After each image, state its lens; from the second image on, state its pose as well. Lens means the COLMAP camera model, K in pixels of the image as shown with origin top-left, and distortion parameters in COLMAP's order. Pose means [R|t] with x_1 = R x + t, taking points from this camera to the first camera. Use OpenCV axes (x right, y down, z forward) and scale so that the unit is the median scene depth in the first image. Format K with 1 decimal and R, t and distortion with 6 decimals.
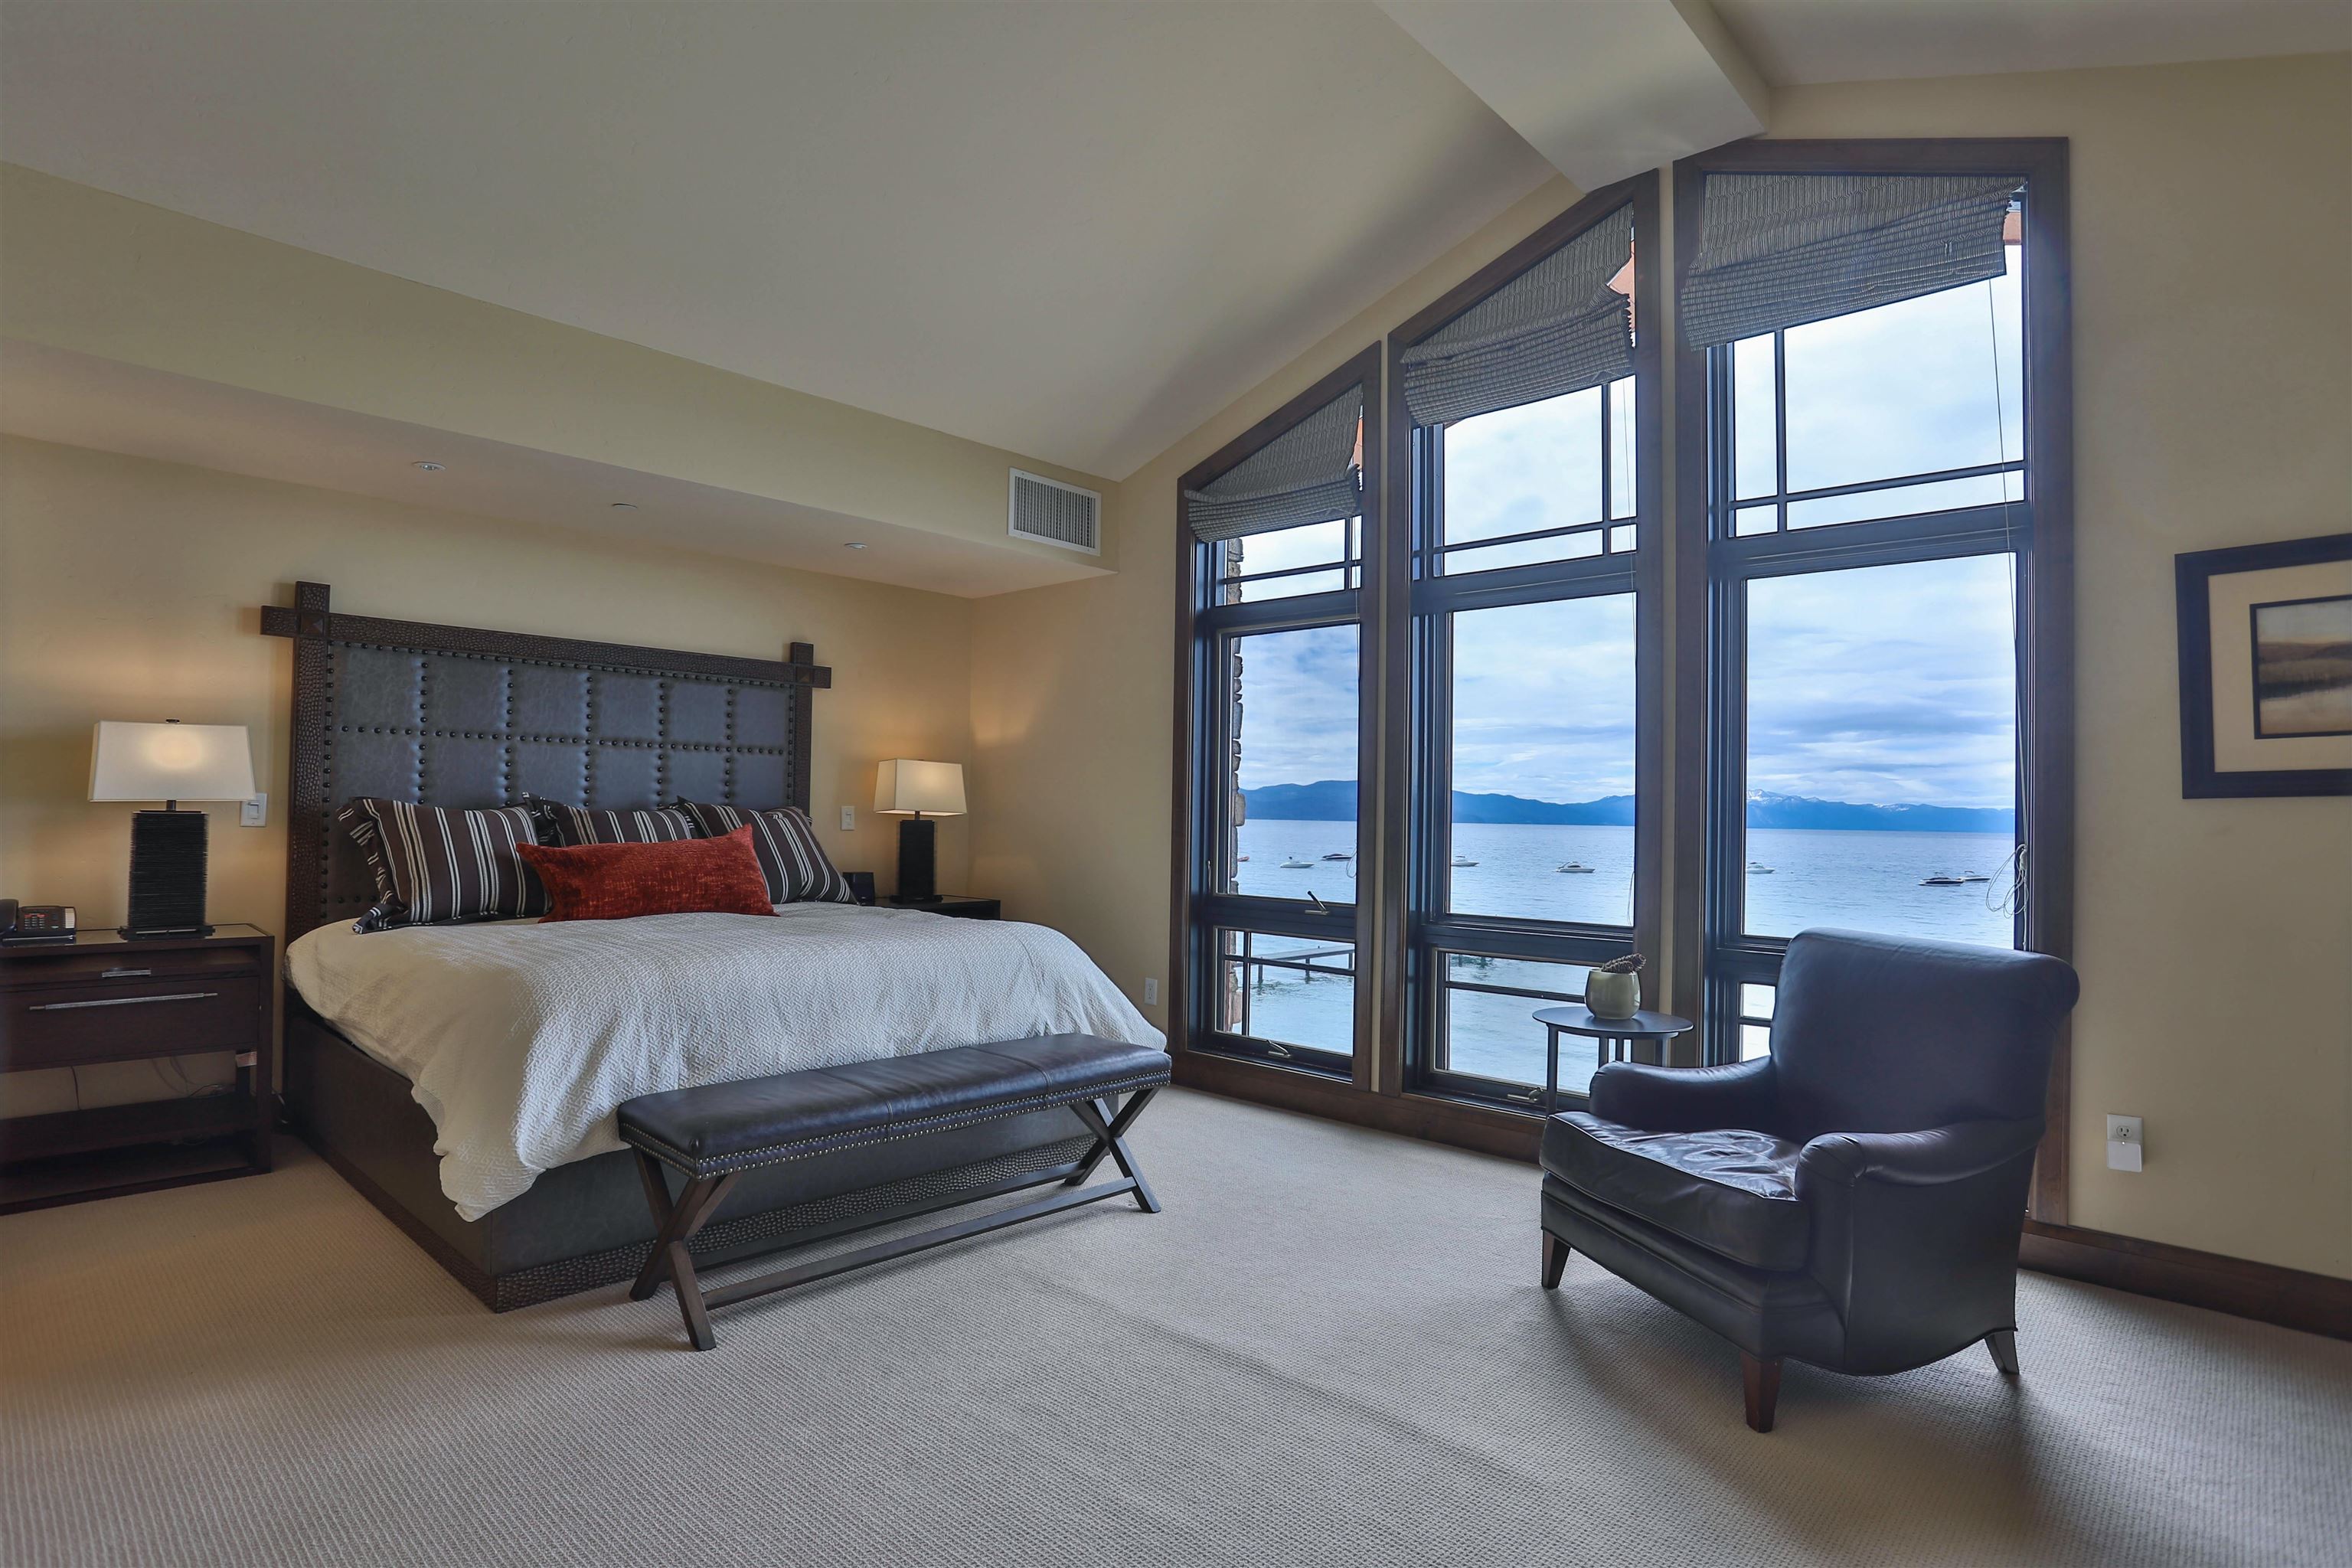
lens RADIAL K [[1242.4, 0, 1178.7], [0, 1242.4, 821.6], [0, 0, 1]] dist [-0.063267, -0.000115]
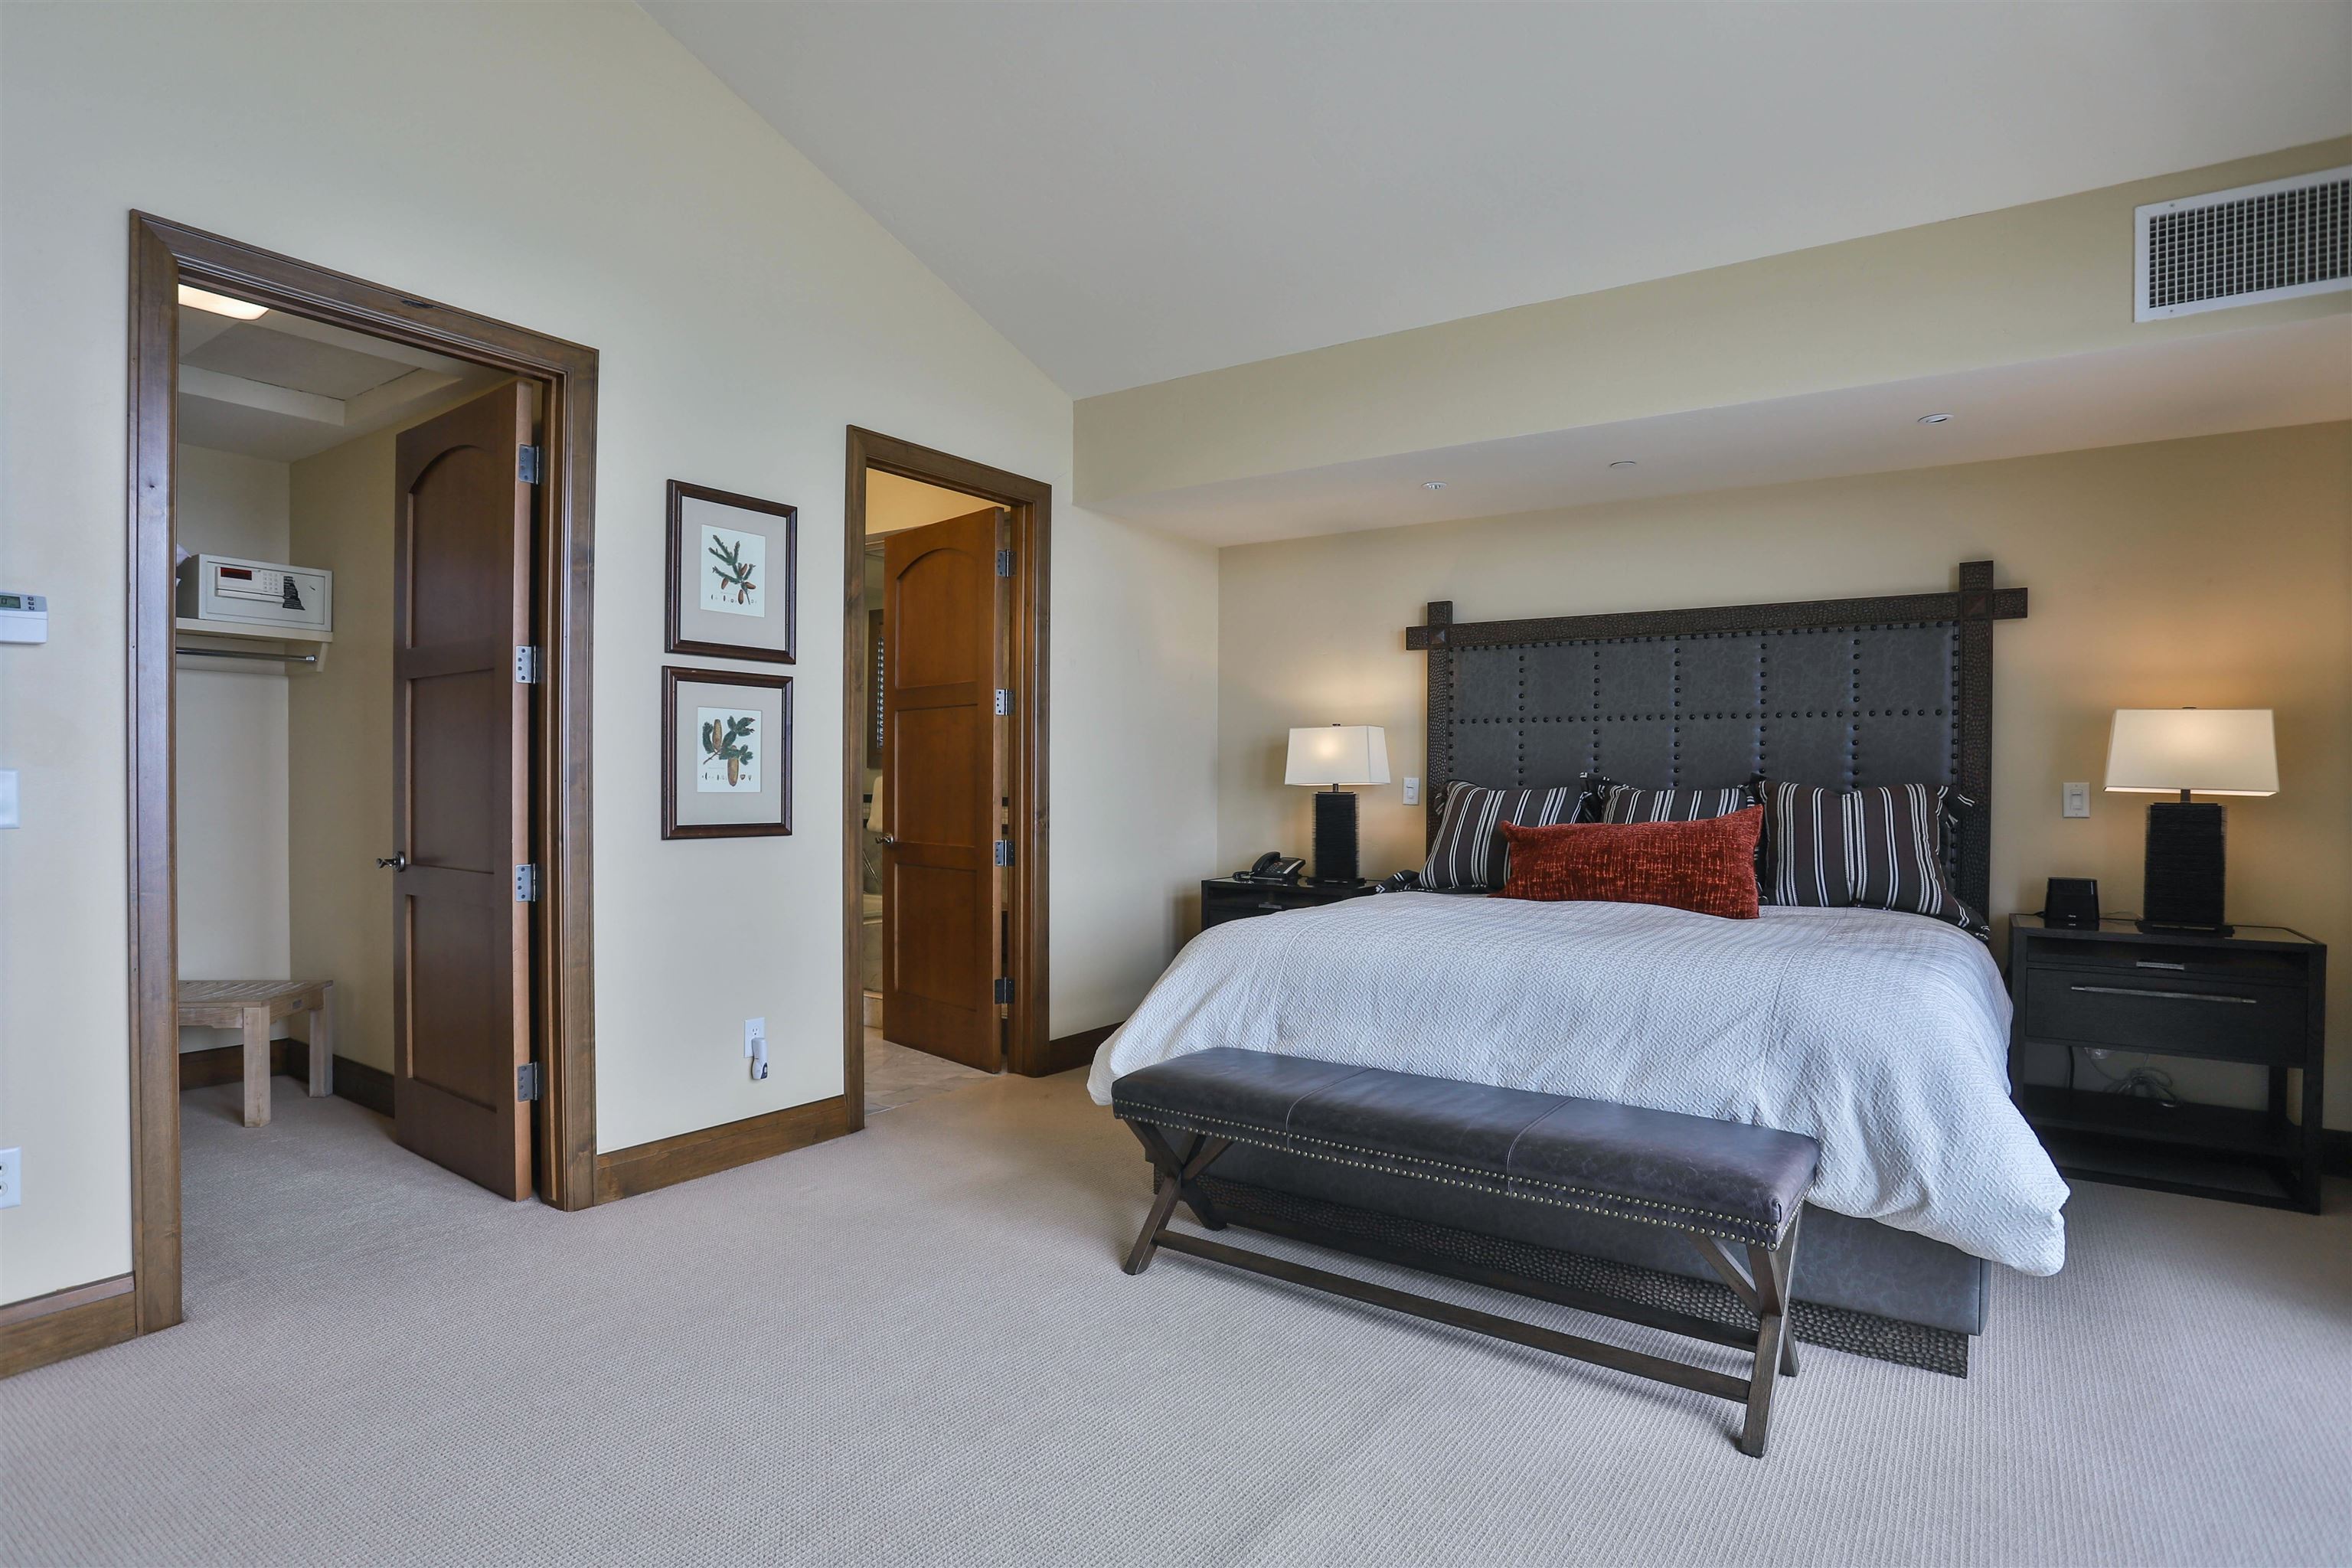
lens RADIAL K [[1243.7, 0, 1176.0], [0, 1243.7, 784.0], [0, 0, 1]] dist [0.000041, 0.000347]
pose [[0.157012, -0.015100, -0.987481, 0.448631], [-0.009178, 0.999818, -0.016748, 0.005812], [0.987554, 0.011693, 0.156844, 0.537881]]
